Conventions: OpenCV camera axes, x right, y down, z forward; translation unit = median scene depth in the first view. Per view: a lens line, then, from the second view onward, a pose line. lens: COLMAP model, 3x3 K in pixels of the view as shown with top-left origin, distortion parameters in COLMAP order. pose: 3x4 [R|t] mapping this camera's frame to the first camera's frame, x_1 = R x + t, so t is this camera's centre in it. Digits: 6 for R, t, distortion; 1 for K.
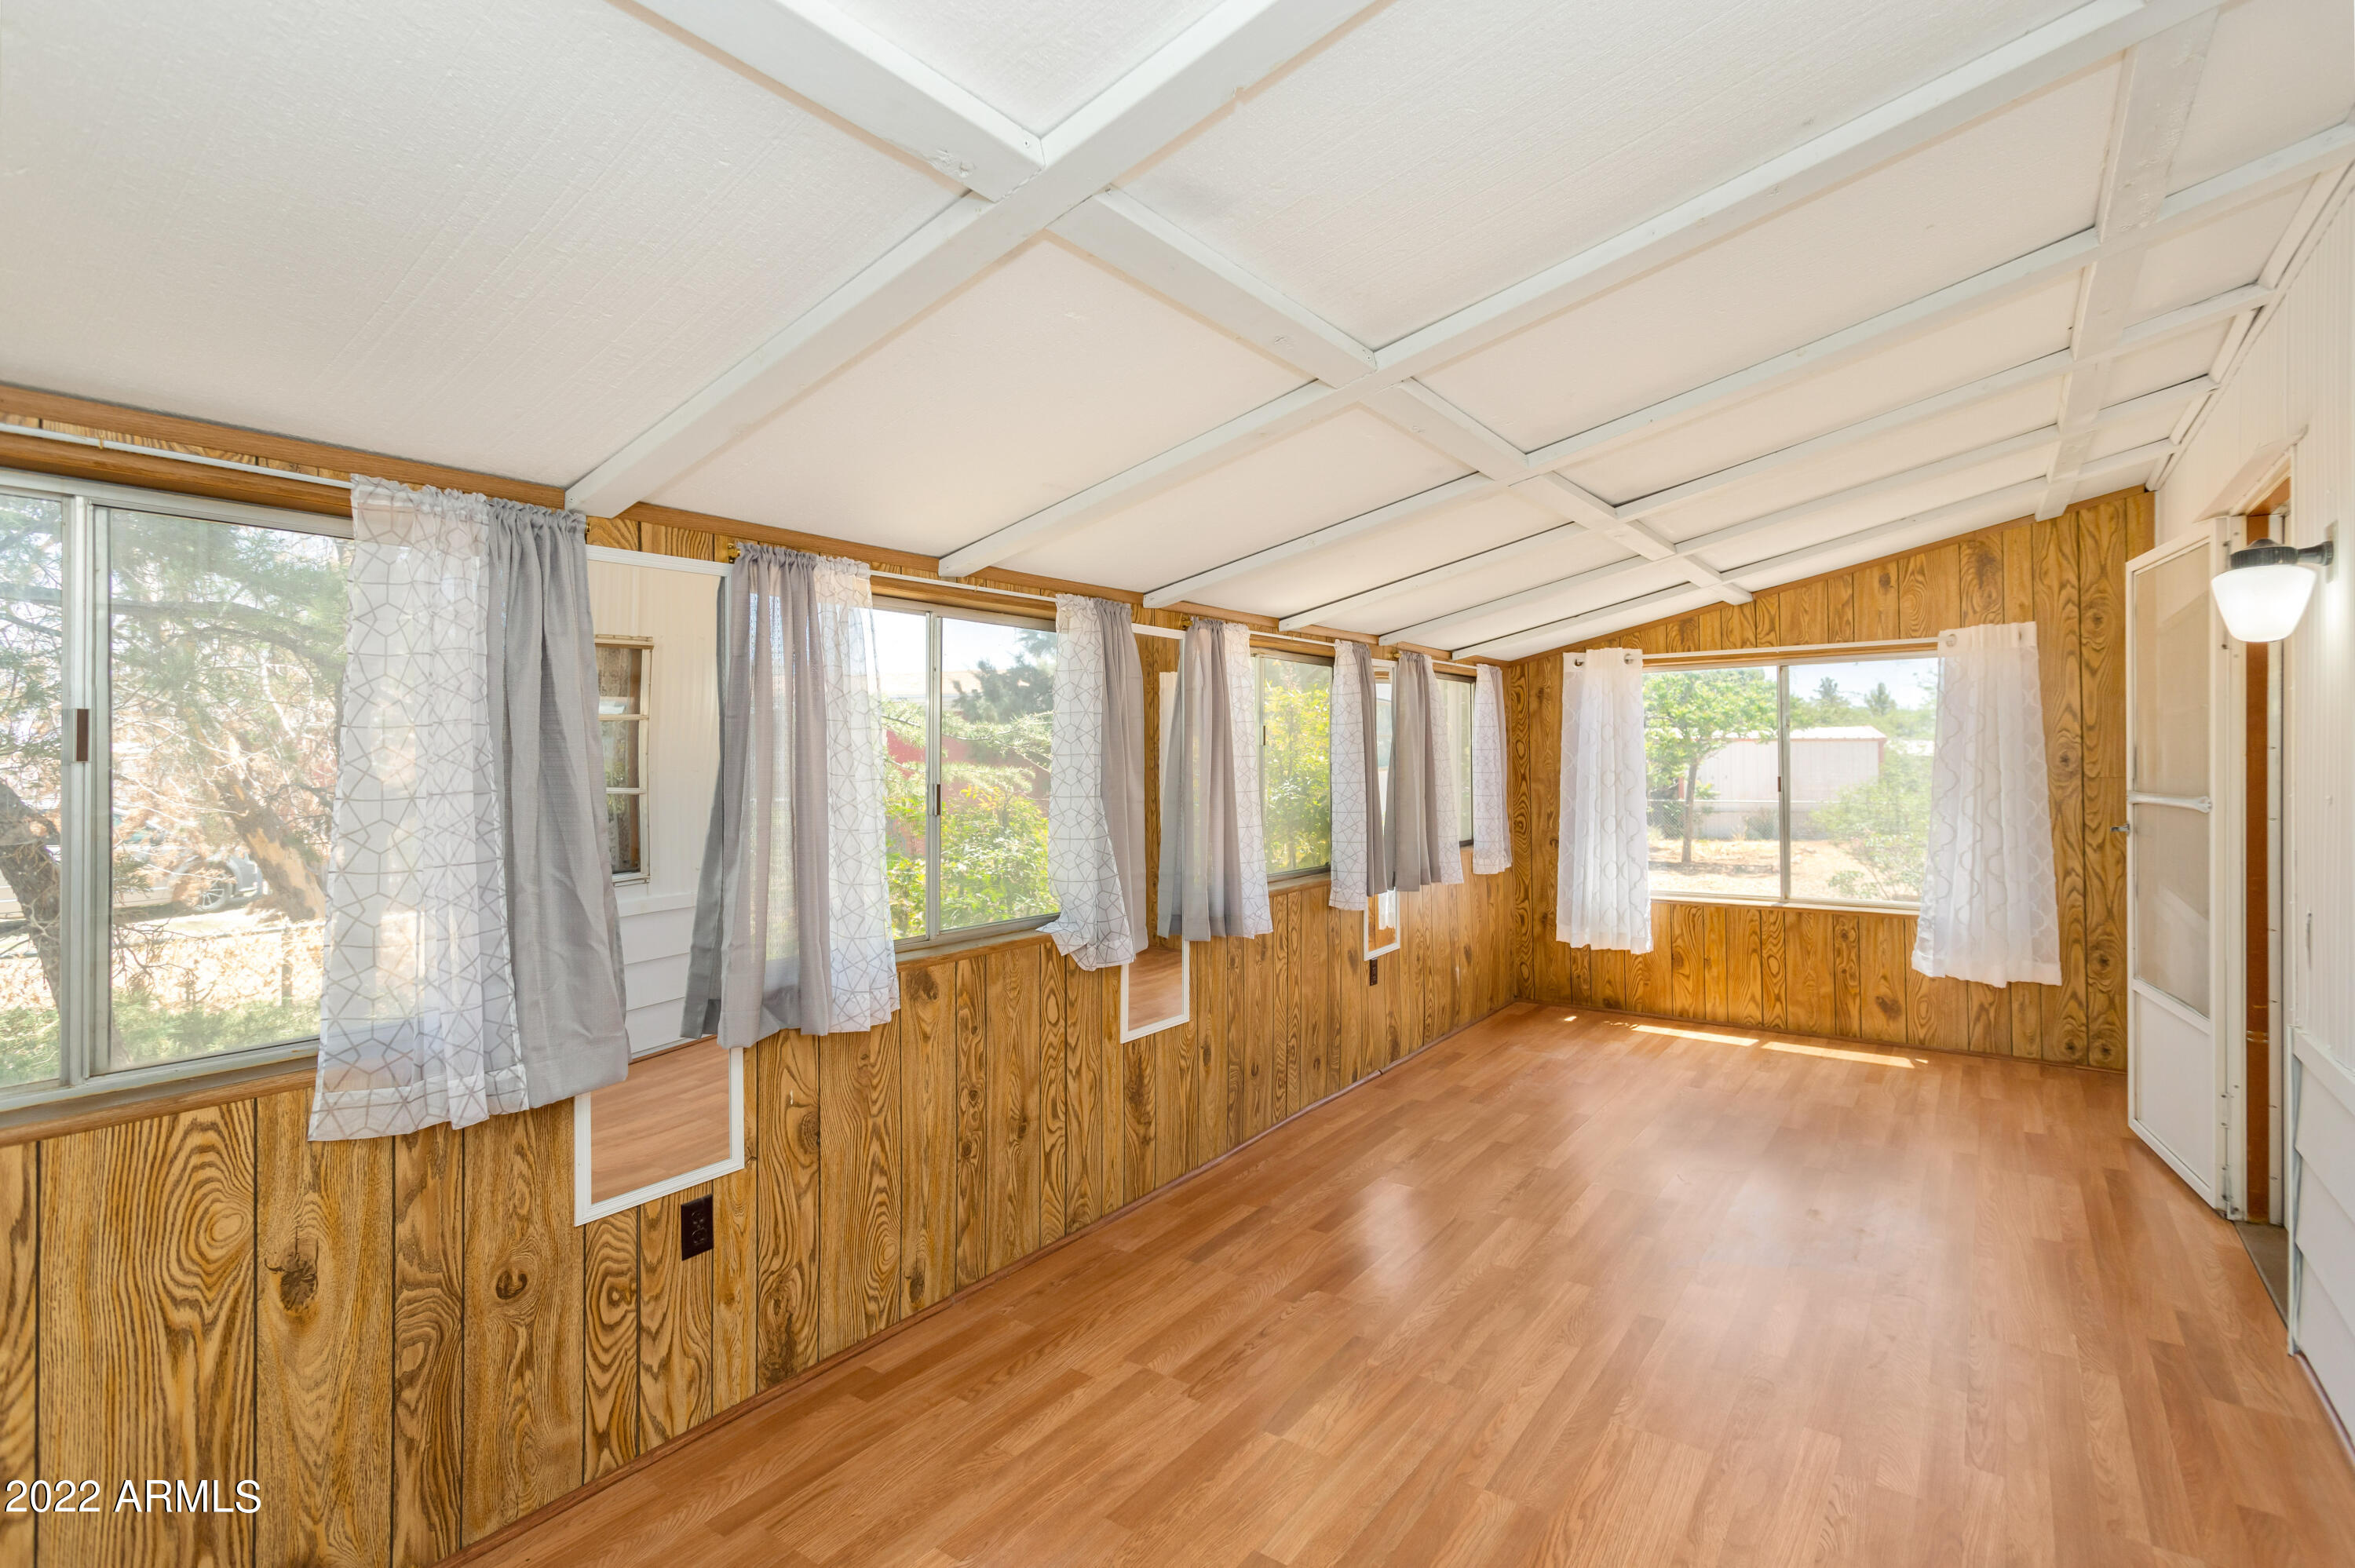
lens RADIAL K [[1141.5, 0, 1176.0], [0, 1141.5, 764.3], [0, 0, 1]] dist [-0.006279, -0.002473]
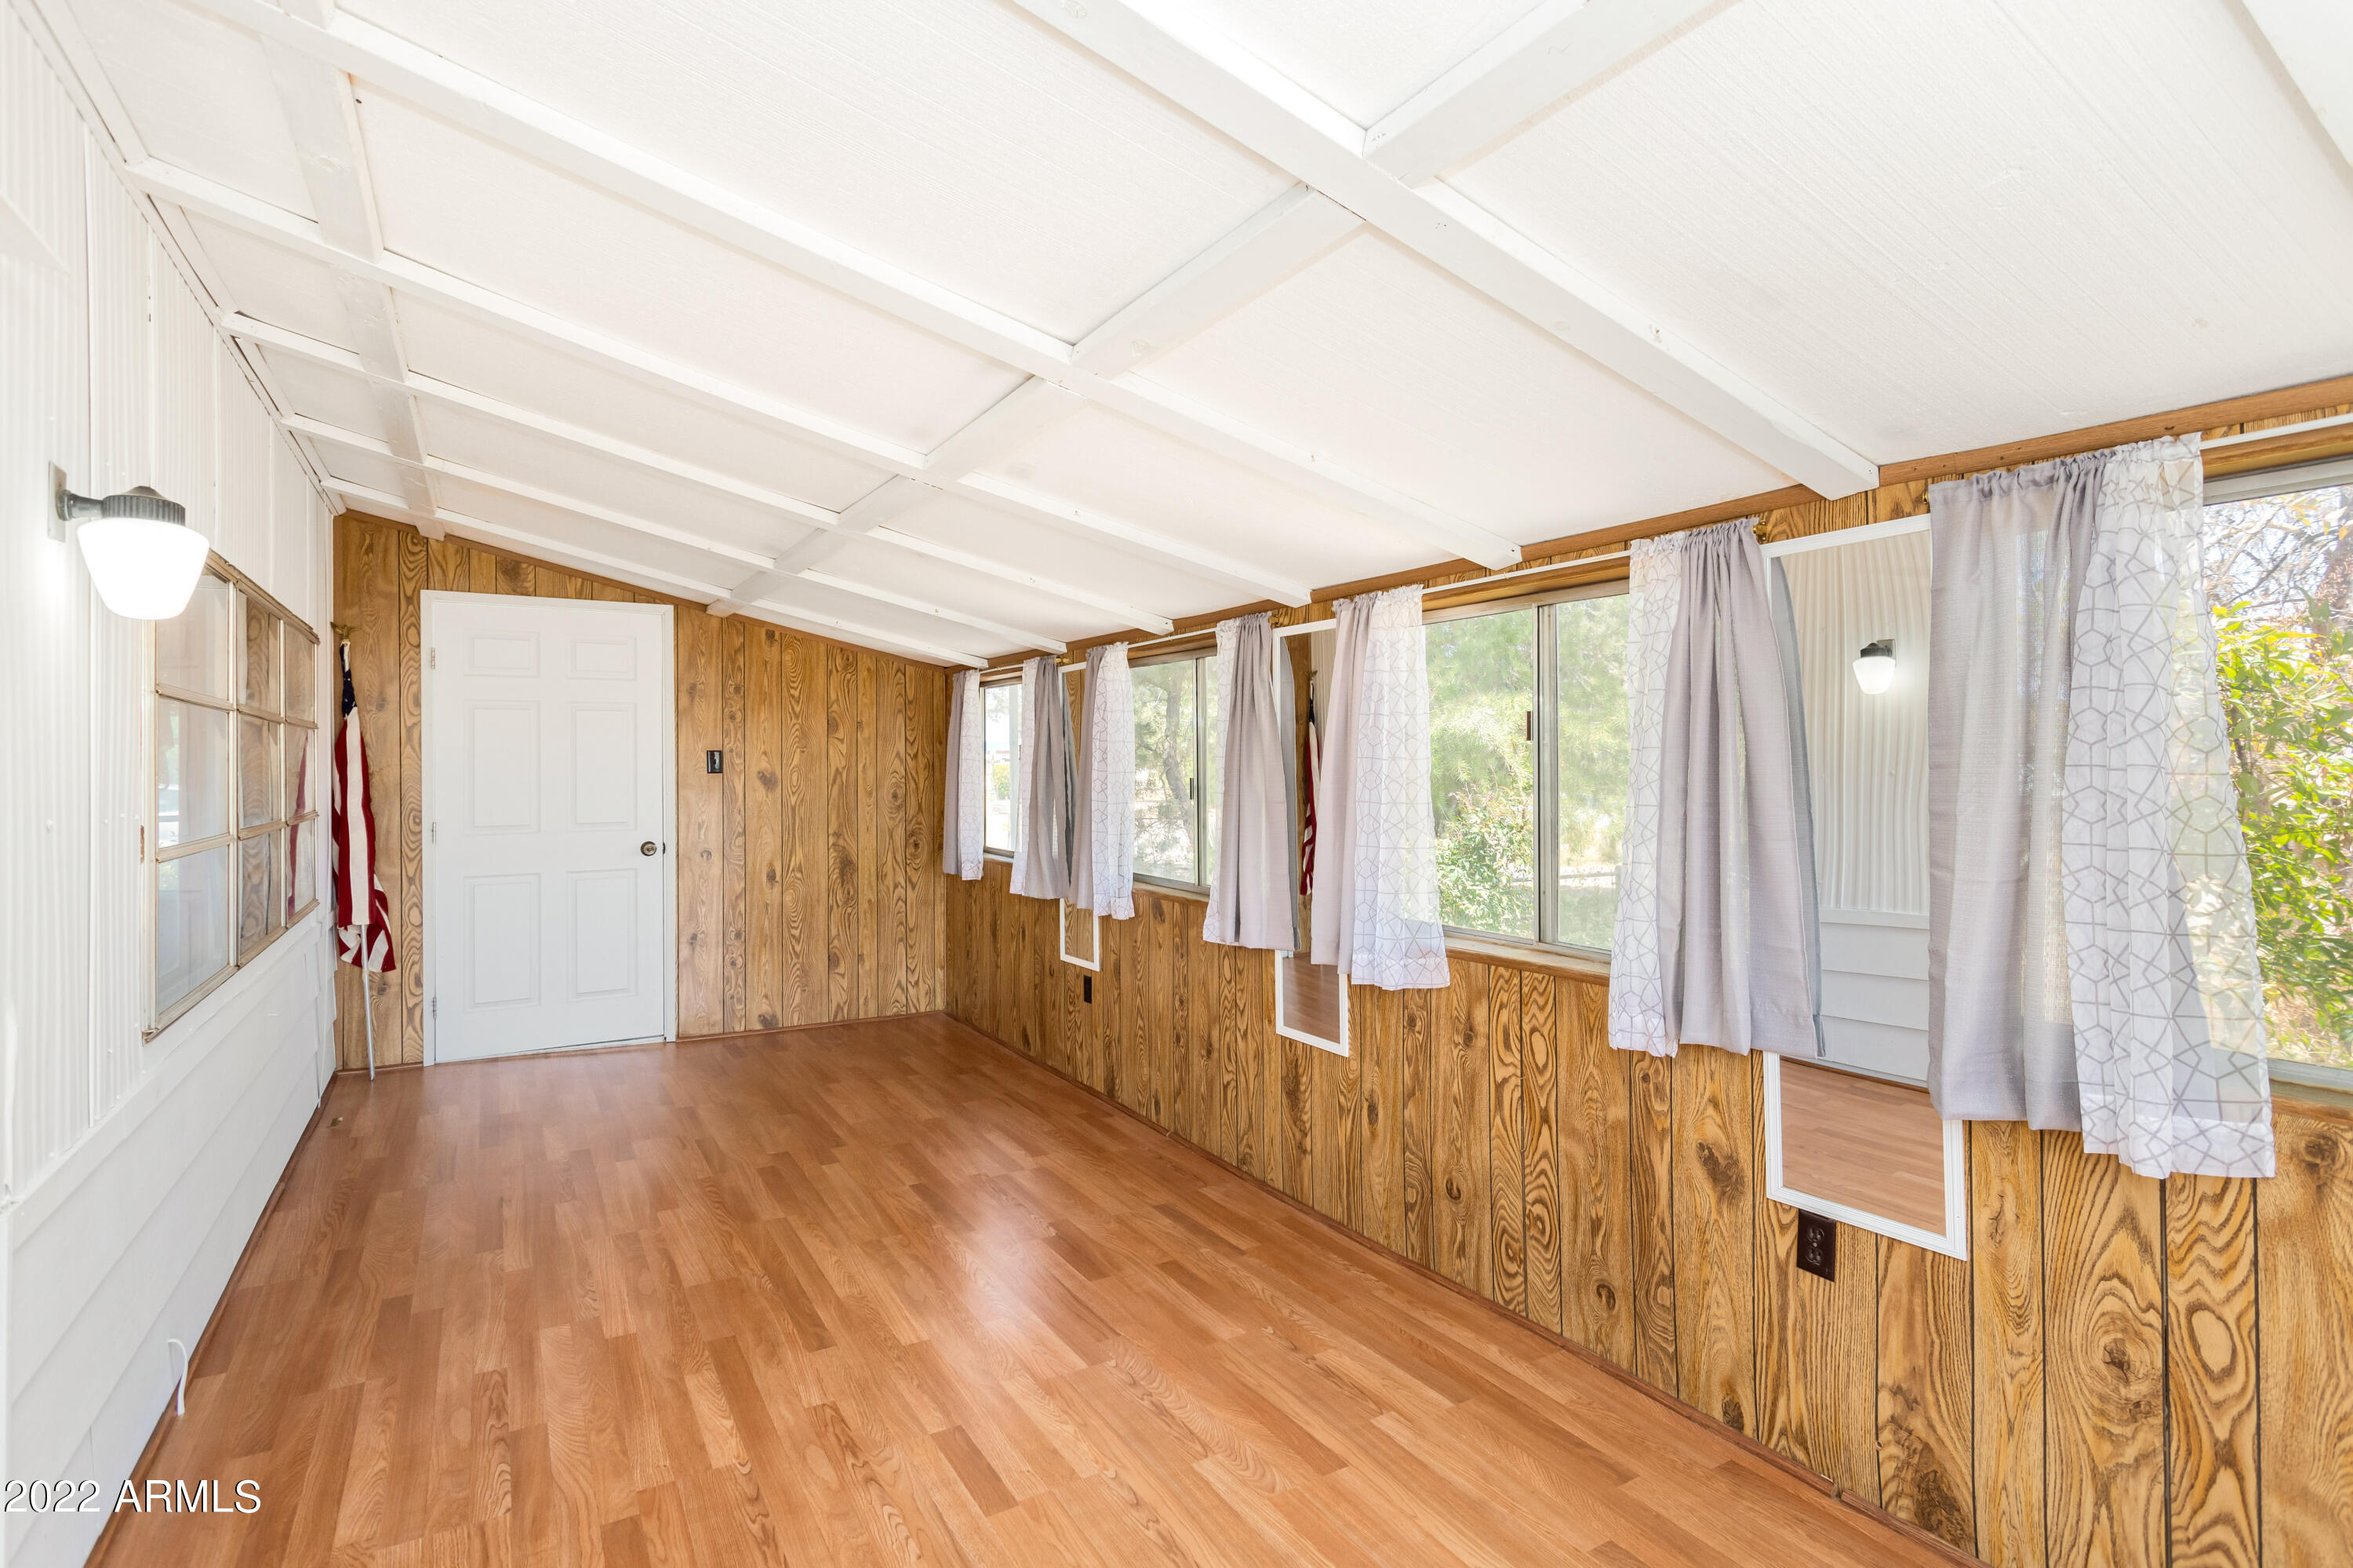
lens RADIAL K [[1140.7, 0, 1176.1], [0, 1140.7, 769.5], [0, 0, 1]] dist [-0.006279, -0.002473]
pose [[-0.397628, 0.015794, -0.917411, 0.989902], [0.003219, 0.999870, 0.015819, -0.013898], [0.917541, 0.003337, -0.397627, 1.397189]]
